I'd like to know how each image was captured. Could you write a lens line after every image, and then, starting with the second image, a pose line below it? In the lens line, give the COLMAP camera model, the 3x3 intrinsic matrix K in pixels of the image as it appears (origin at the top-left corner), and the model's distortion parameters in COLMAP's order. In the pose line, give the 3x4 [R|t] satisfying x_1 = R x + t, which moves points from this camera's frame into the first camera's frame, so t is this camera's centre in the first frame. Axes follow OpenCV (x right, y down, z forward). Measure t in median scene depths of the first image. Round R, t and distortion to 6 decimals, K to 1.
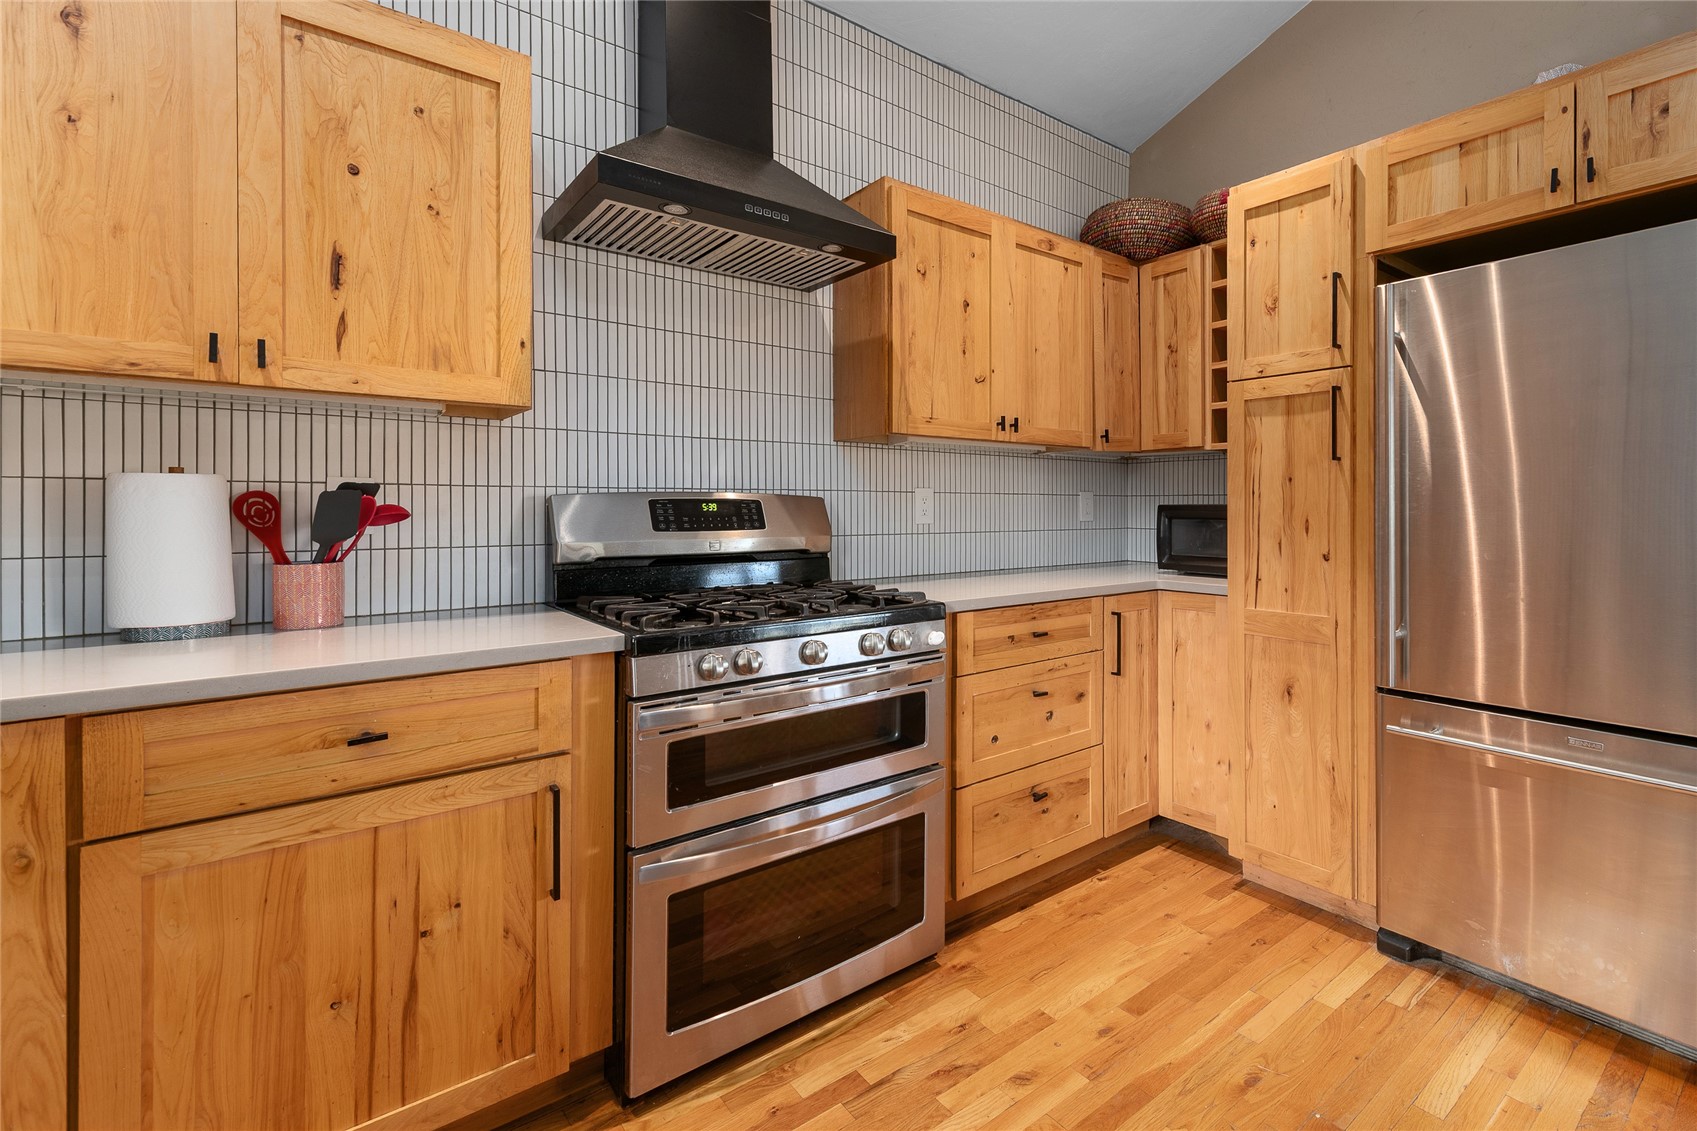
lens RADIAL K [[785.4, 0, 991.5], [0, 785.4, 511.5], [0, 0, 1]] dist [0.015744, -0.004579]
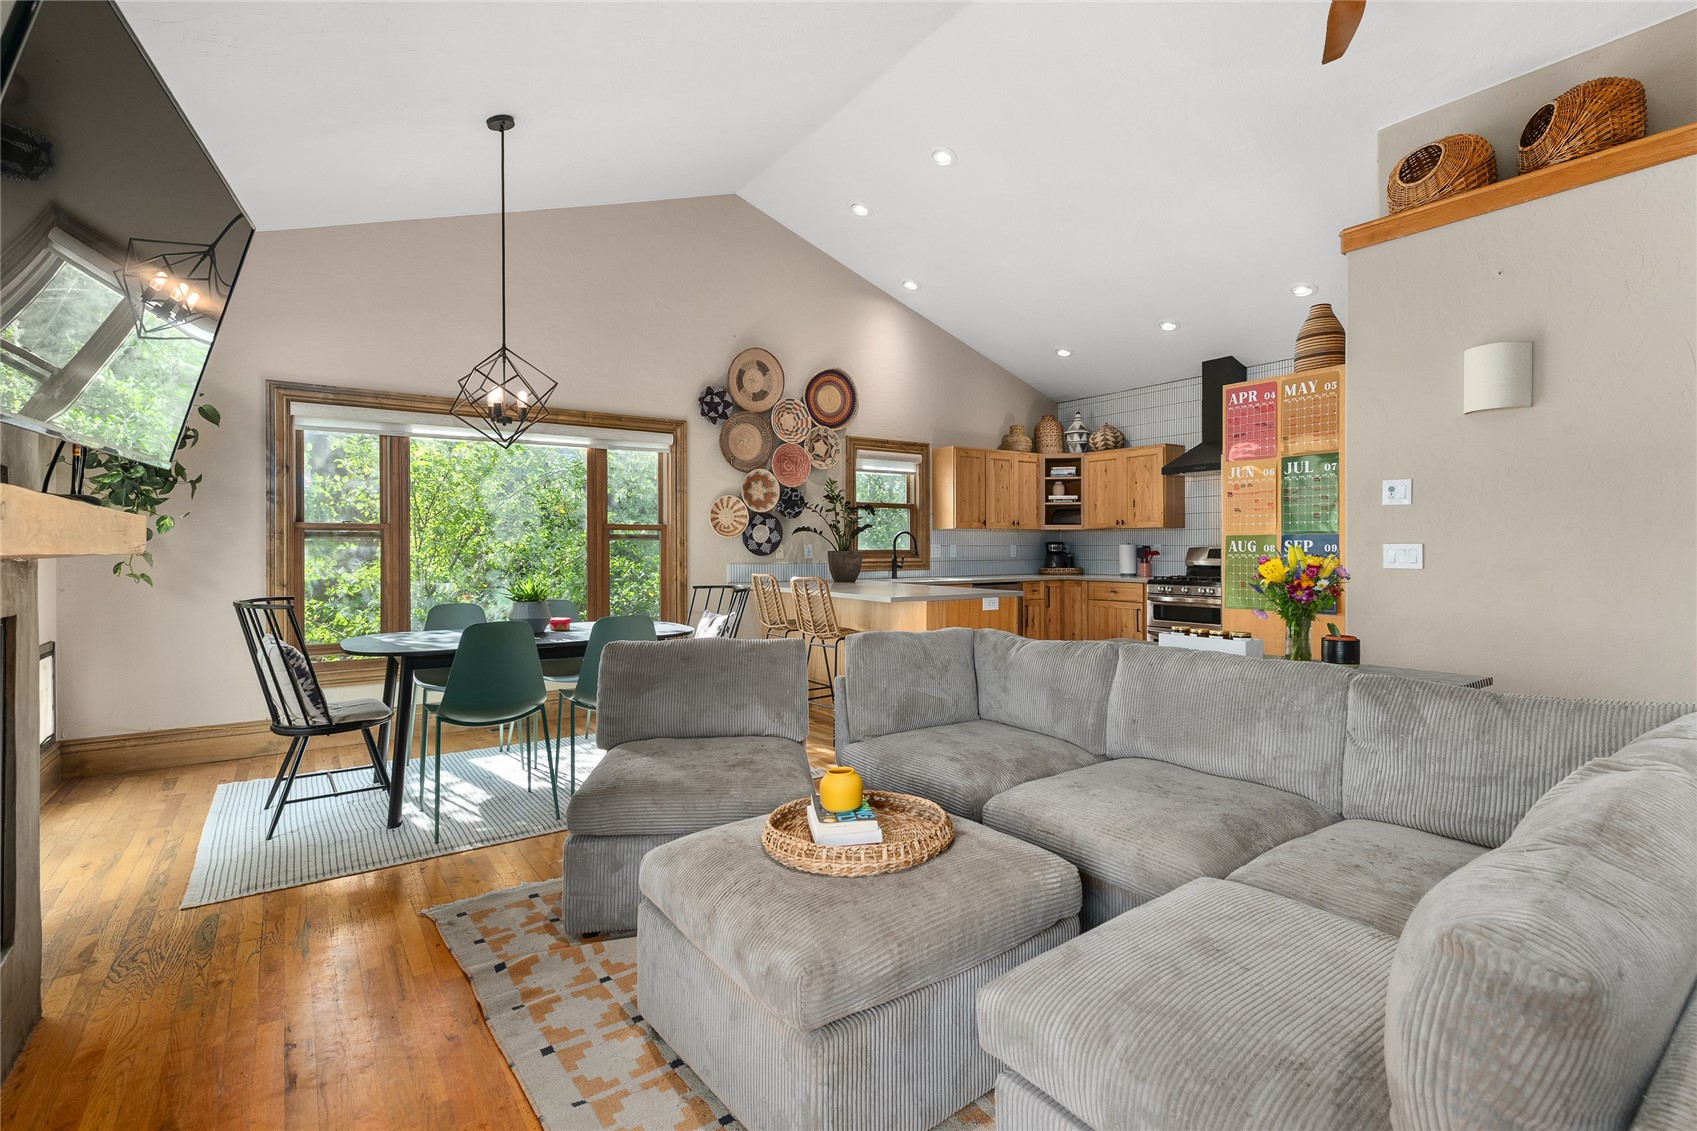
lens RADIAL K [[800.3, 0, 889.2], [0, 800.3, 552.8], [0, 0, 1]] dist [0.011753, 0.000216]
pose [[-0.091141, 0.007167, -0.995812, 3.663882], [-0.001983, 0.999971, 0.007379, -0.023805], [0.995836, 0.002647, -0.091124, -0.062194]]
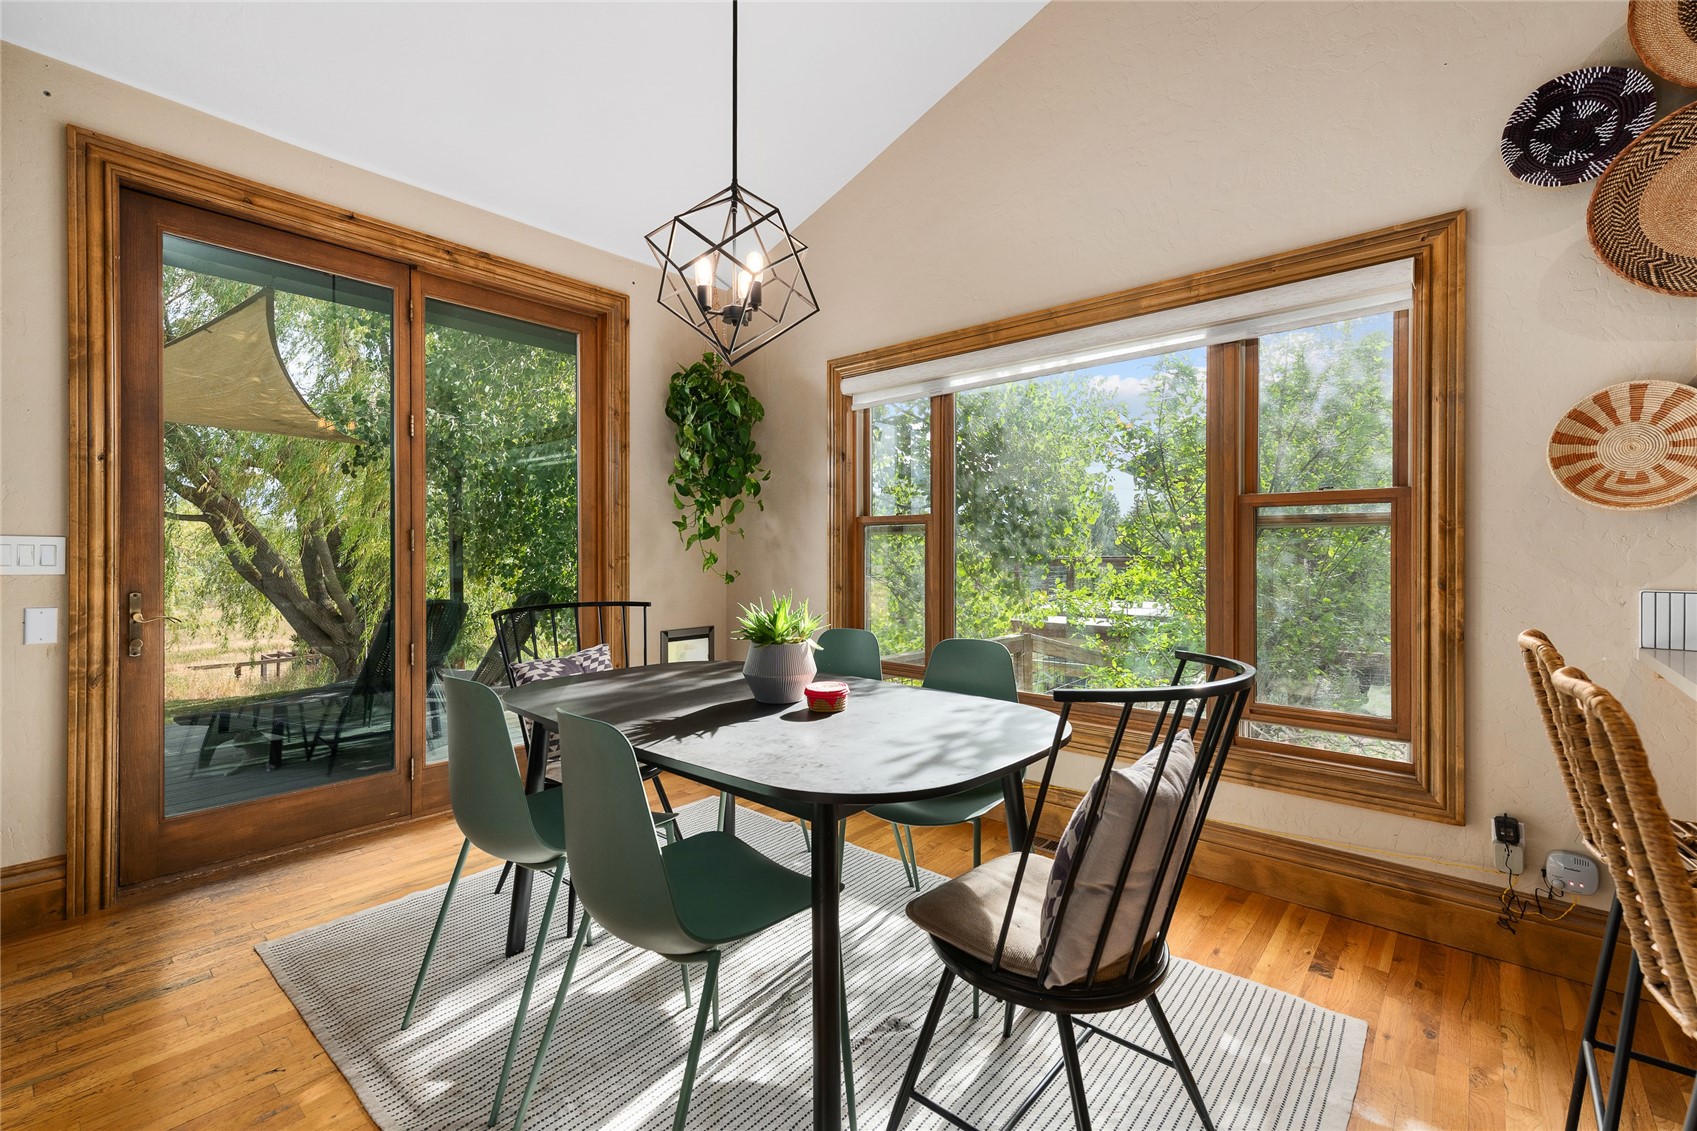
lens RADIAL K [[723.5, 0, 844.1], [0, 723.5, 553.9], [0, 0, 1]] dist [0.016341, -0.003793]
pose [[-0.992128, 0.000798, -0.125222, 1.454099], [0.000179, 0.999988, 0.004952, -0.004785], [0.125225, 0.004890, -0.992116, -0.179937]]
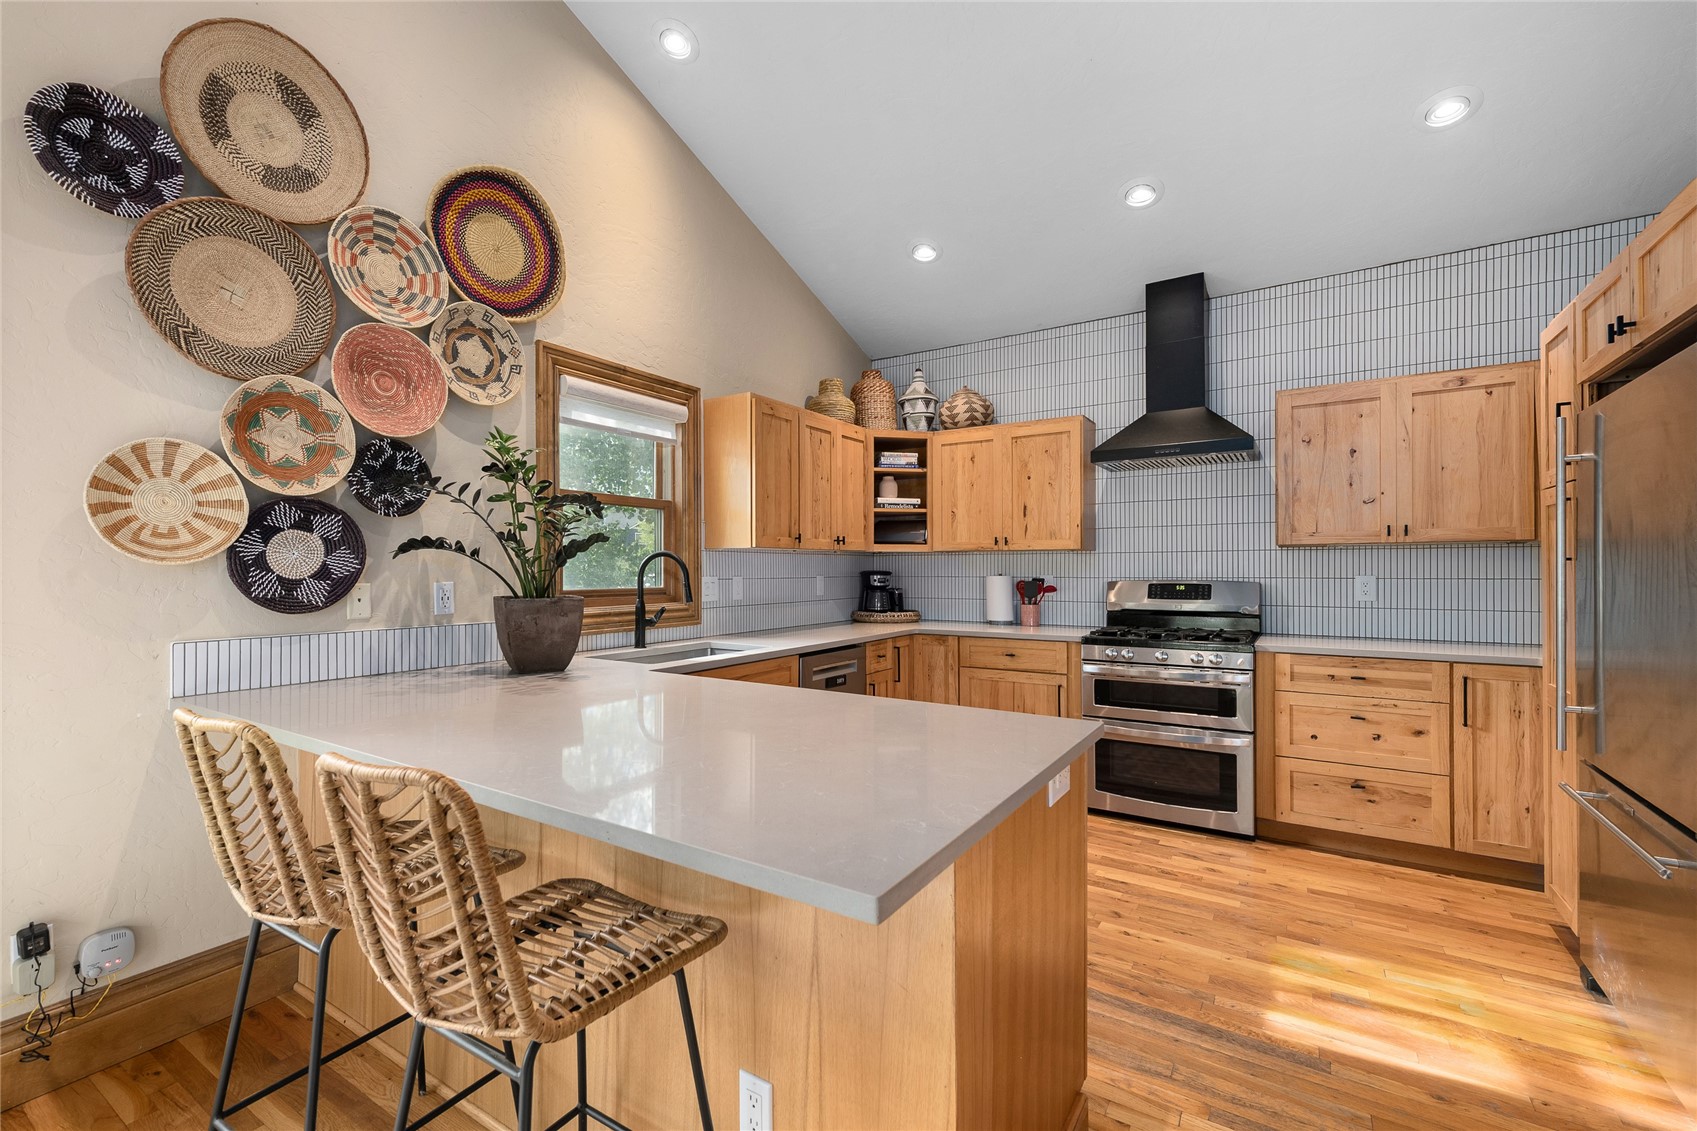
lens RADIAL K [[720.4, 0, 810.7], [0, 720.4, 572.5], [0, 0, 1]] dist [0.013626, -0.002856]
pose [[0.246232, 0.002935, -0.969206, 1.459741], [-0.002167, 0.999995, 0.002478, -0.056371], [0.969208, 0.001491, 0.246237, -0.439967]]
